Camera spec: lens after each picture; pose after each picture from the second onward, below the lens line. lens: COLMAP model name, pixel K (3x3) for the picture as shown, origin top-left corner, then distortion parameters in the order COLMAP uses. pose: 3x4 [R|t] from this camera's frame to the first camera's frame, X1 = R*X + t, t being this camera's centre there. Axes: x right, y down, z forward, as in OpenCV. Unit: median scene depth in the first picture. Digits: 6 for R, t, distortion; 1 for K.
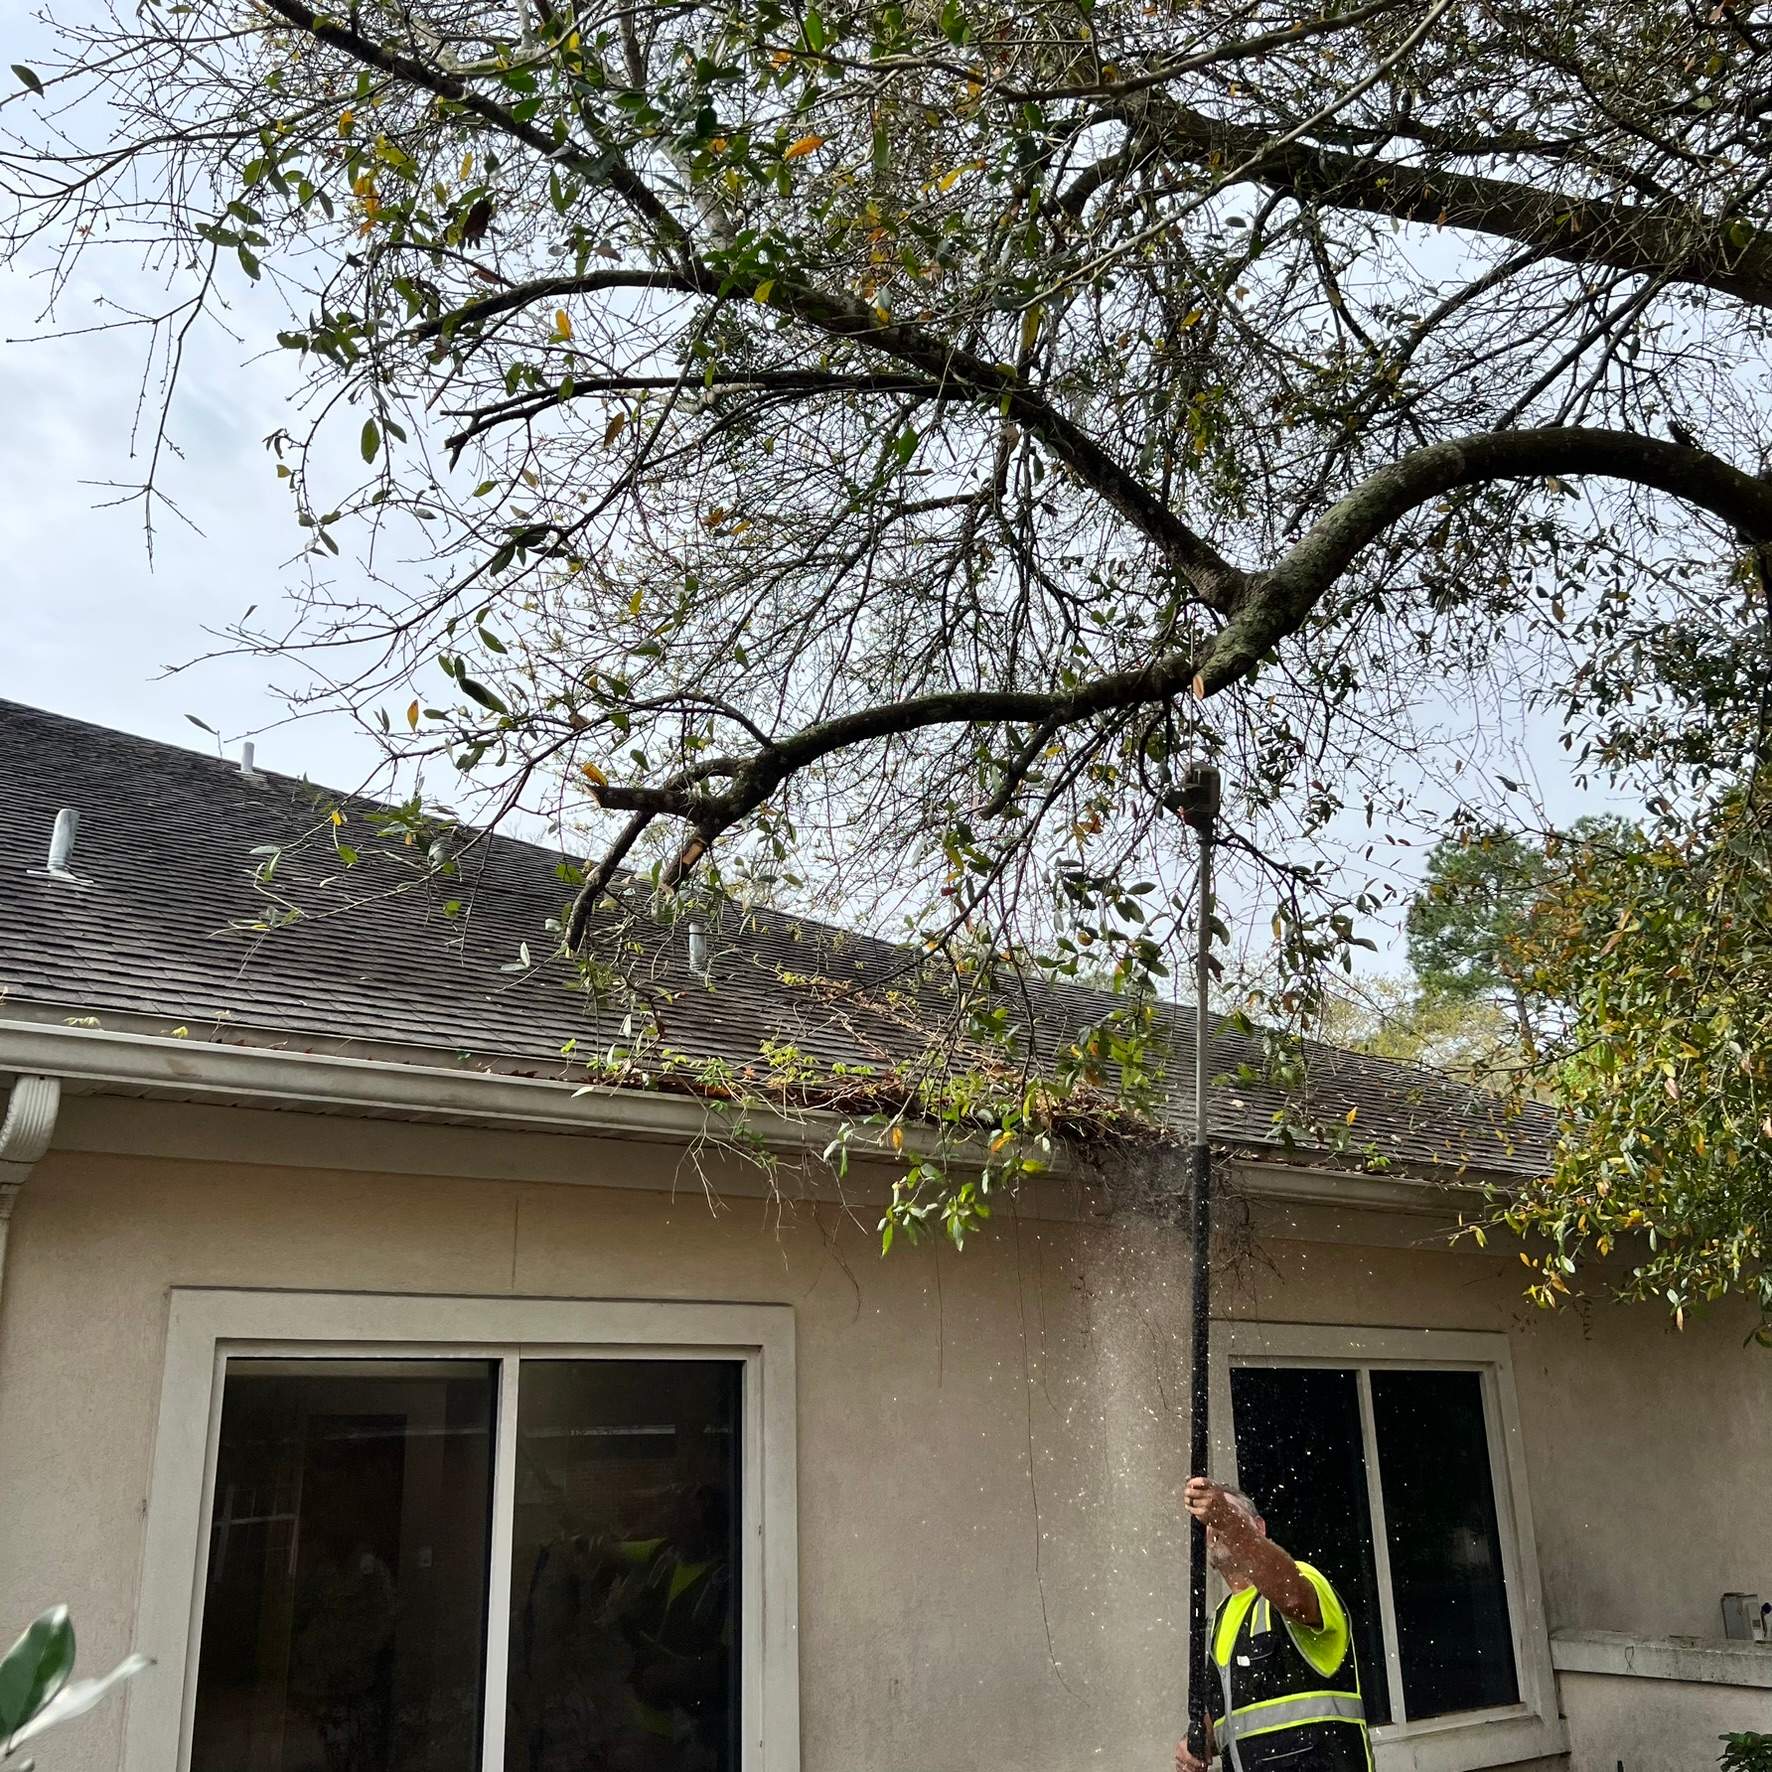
lens RADIAL K [[1771.2, 0, 879.1], [0, 1771.2, 886.8], [0, 0, 1]] dist [0.069930, -0.098934]
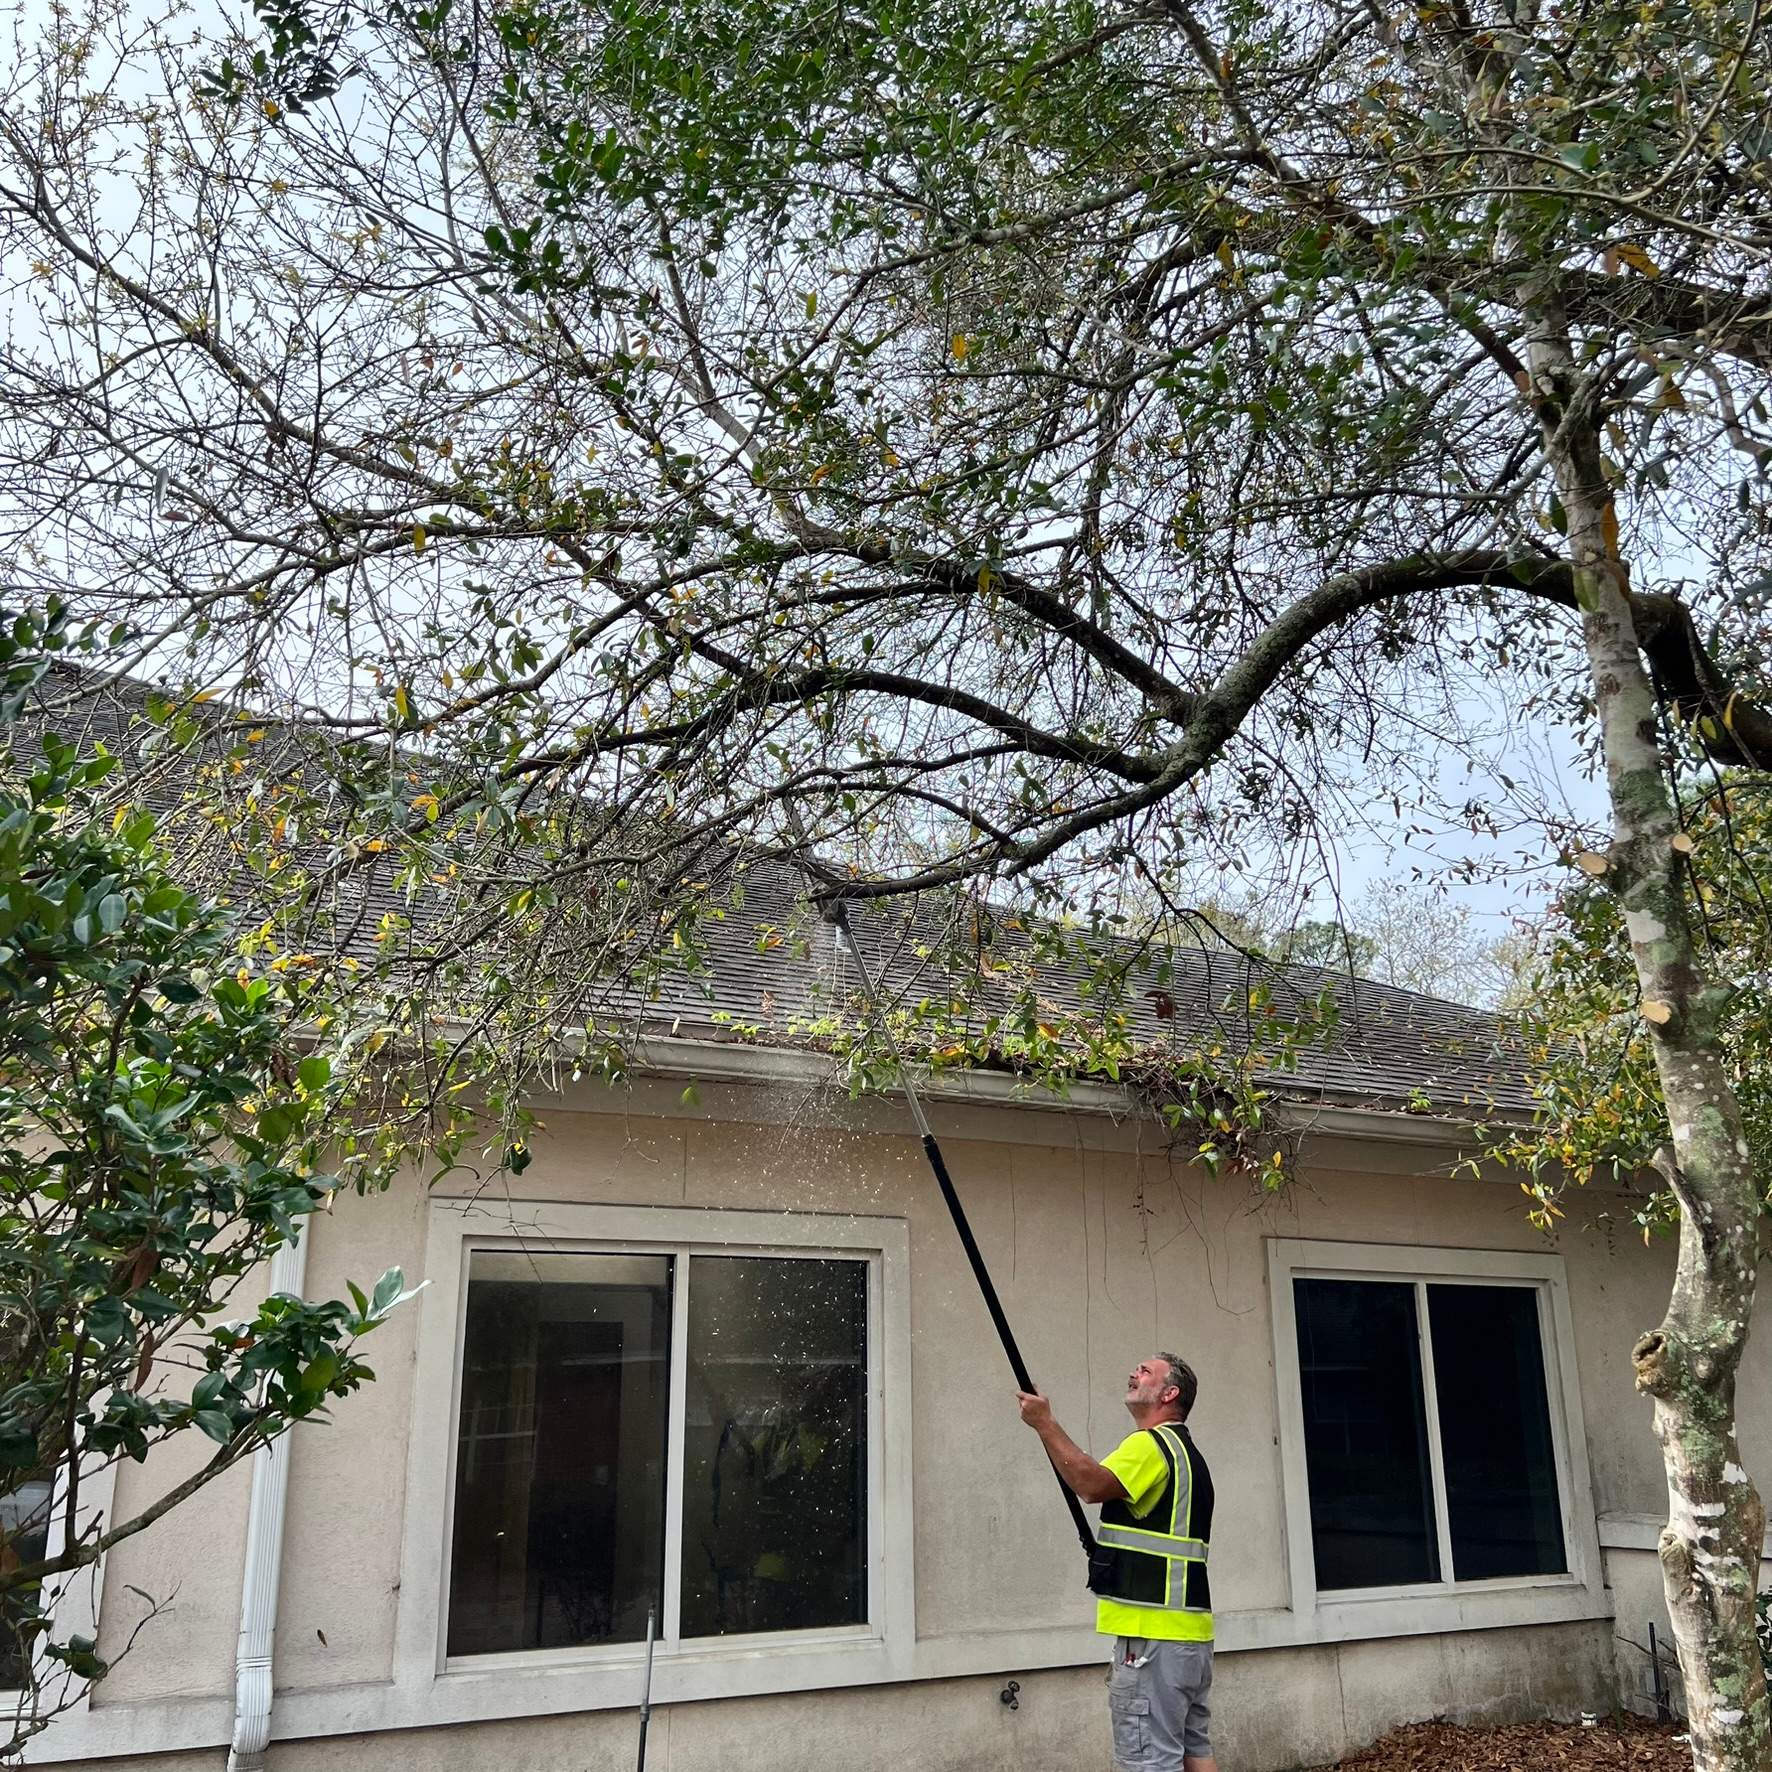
lens RADIAL K [[1767.0, 0, 884.9], [0, 1767.0, 814.1], [0, 0, 1]] dist [-0.019309, -0.035963]
pose [[0.993158, -0.018050, -0.115374, 0.065506], [0.016219, 0.999727, -0.016794, -0.020104], [0.115646, 0.014808, 0.993180, -0.179828]]
